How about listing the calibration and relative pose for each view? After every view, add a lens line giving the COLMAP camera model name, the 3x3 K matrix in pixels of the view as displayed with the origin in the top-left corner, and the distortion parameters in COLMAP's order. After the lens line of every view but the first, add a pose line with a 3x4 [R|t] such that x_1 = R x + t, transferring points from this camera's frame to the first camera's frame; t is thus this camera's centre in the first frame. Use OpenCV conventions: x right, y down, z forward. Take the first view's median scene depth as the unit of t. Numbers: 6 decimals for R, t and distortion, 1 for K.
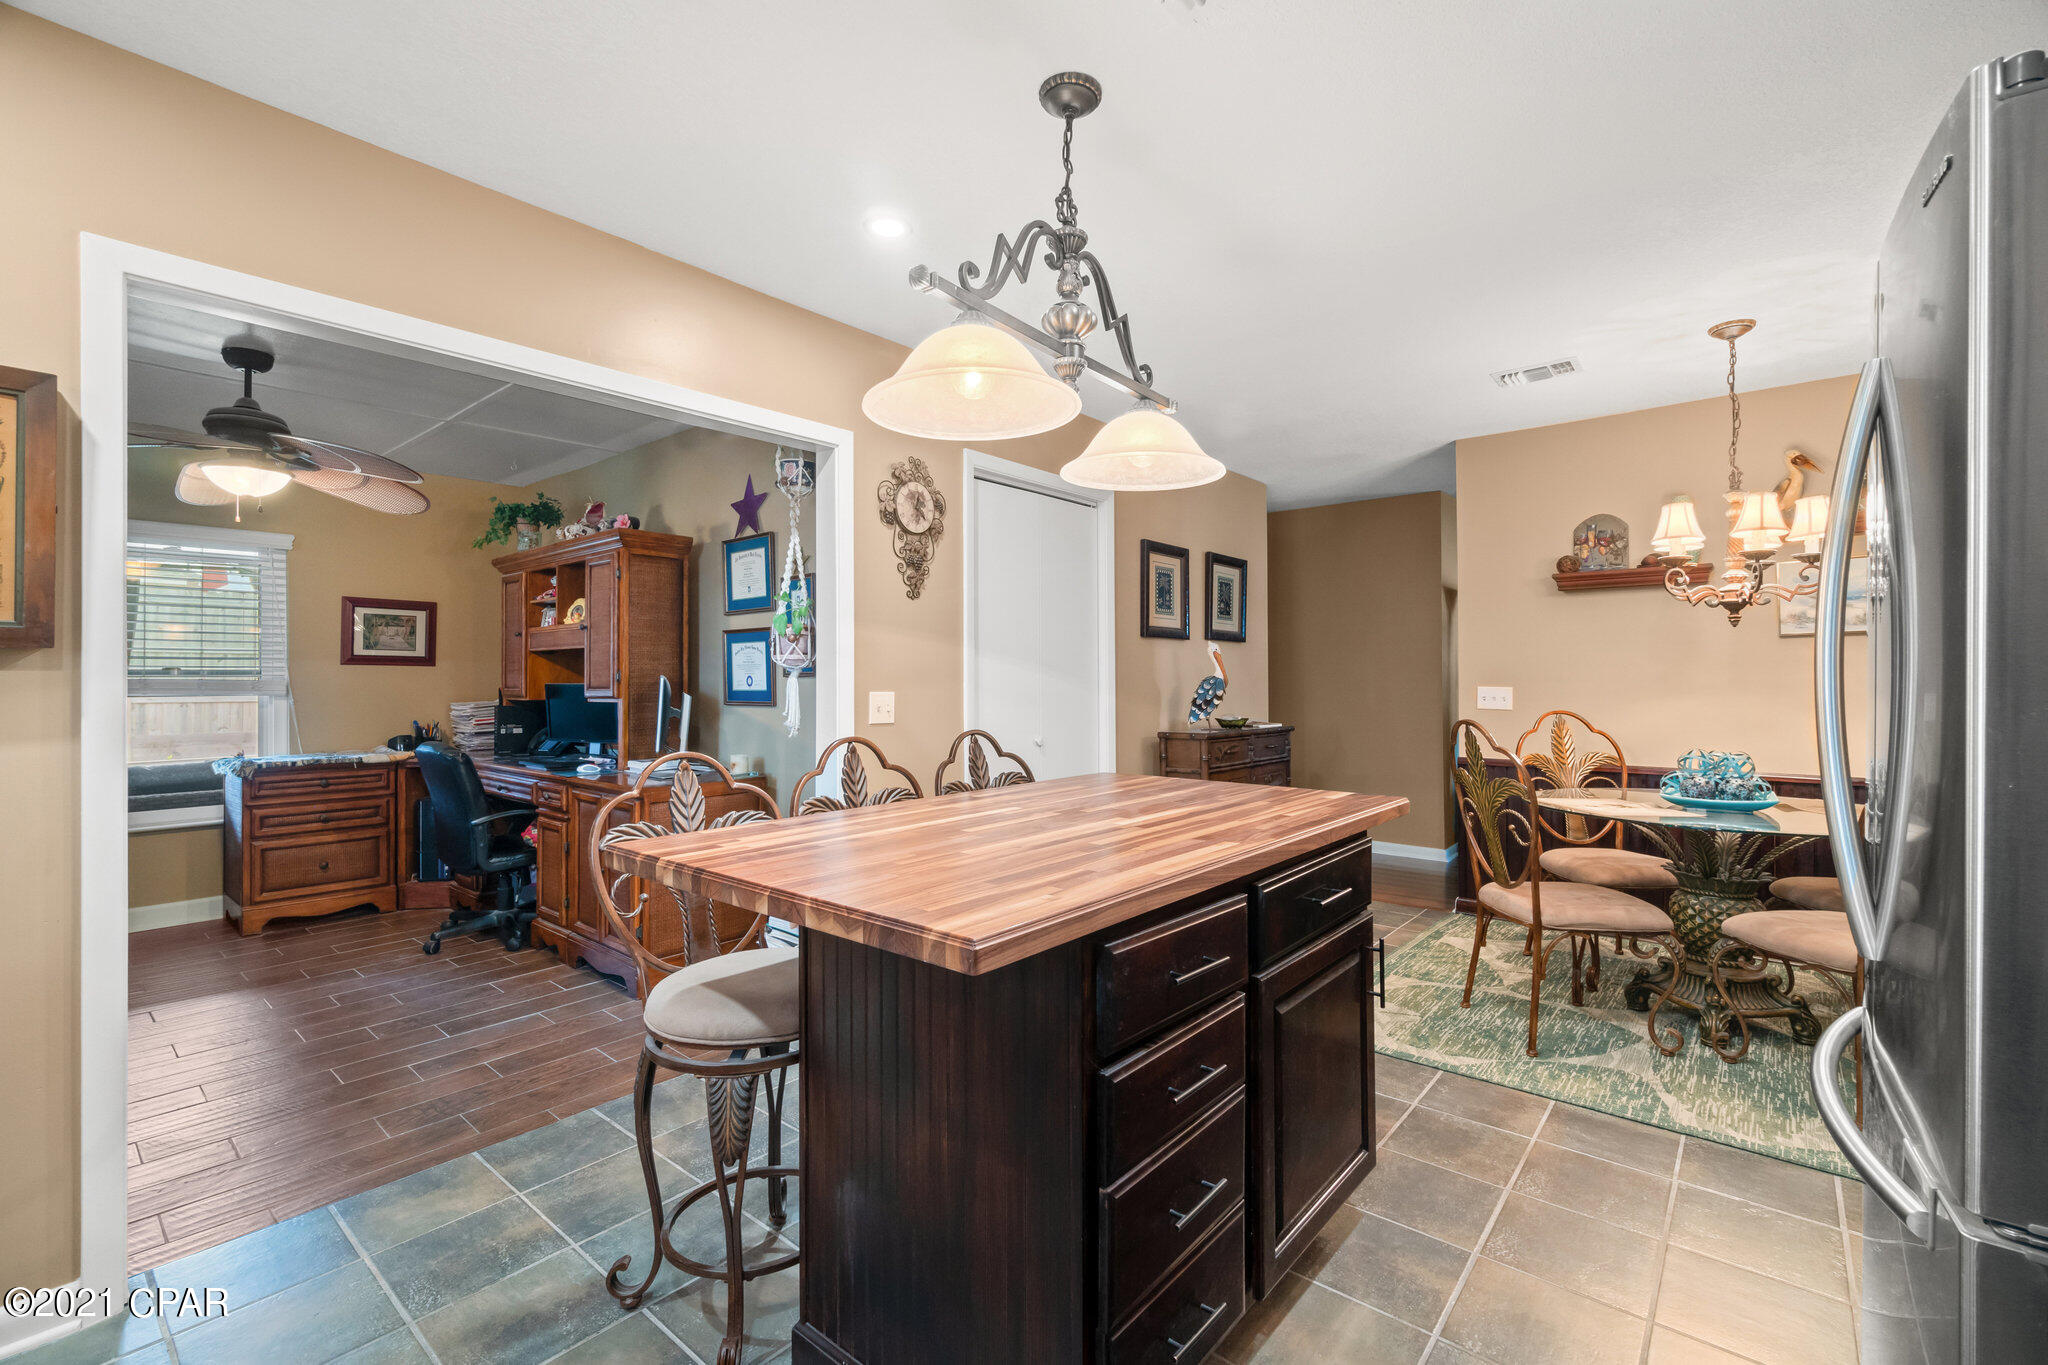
lens RADIAL K [[884.7, 0, 1028.4], [0, 884.7, 682.4], [0, 0, 1]] dist [-0.003254, 0.002741]
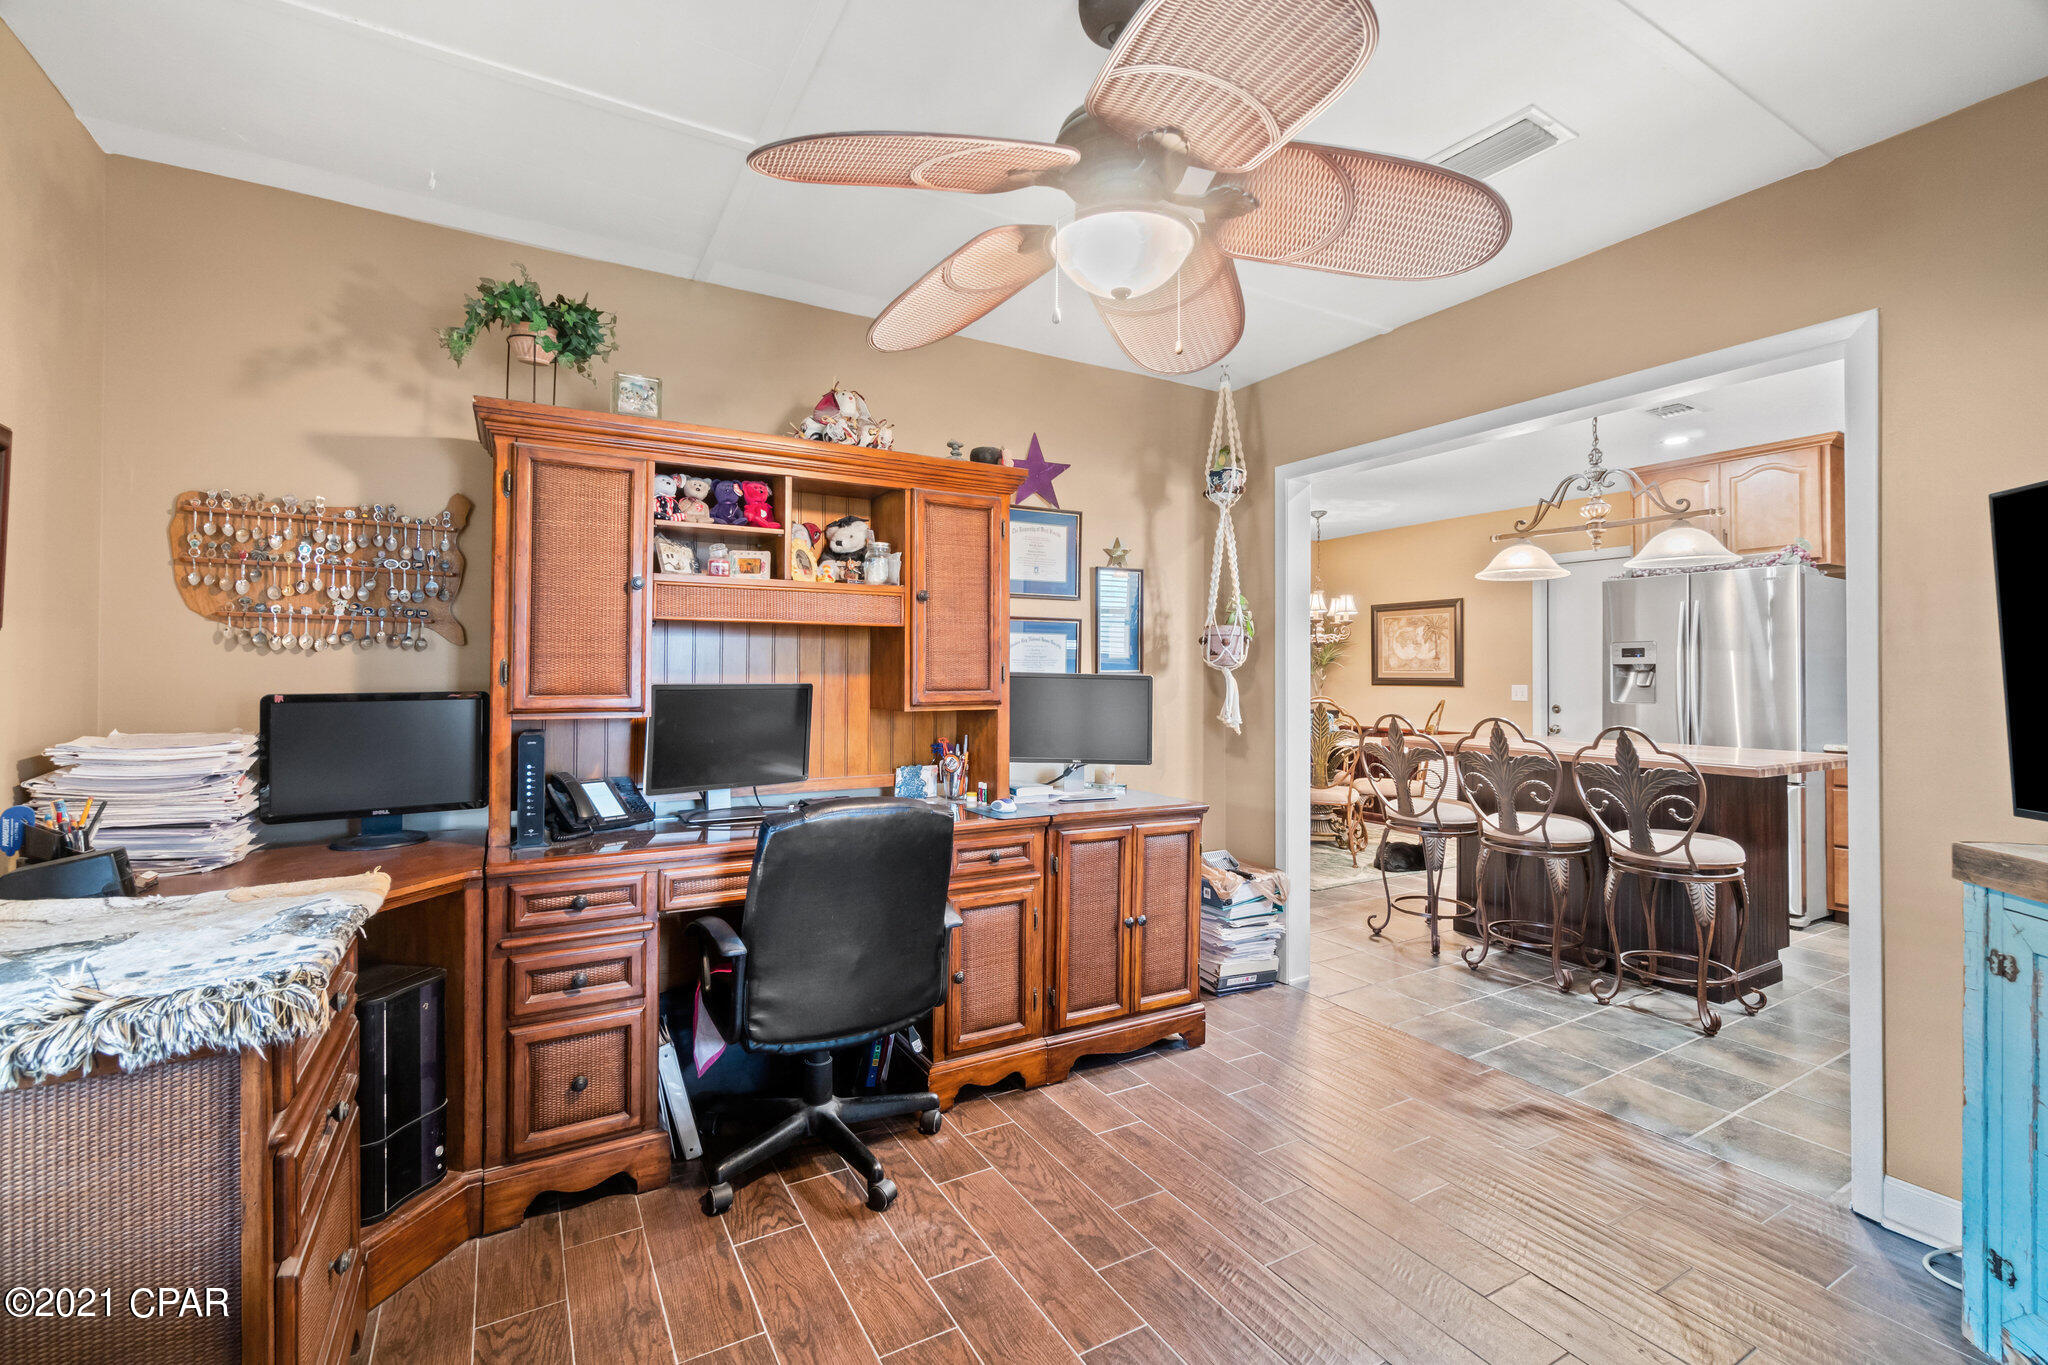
lens RADIAL K [[884.7, 0, 1028.4], [0, 884.7, 682.4], [0, 0, 1]] dist [-0.003254, 0.002741]
pose [[0.339084, -0.004112, 0.940747, -1.132822], [0.003009, 0.999990, 0.003286, -0.002837], [-0.940751, 0.001716, 0.339093, 0.743241]]
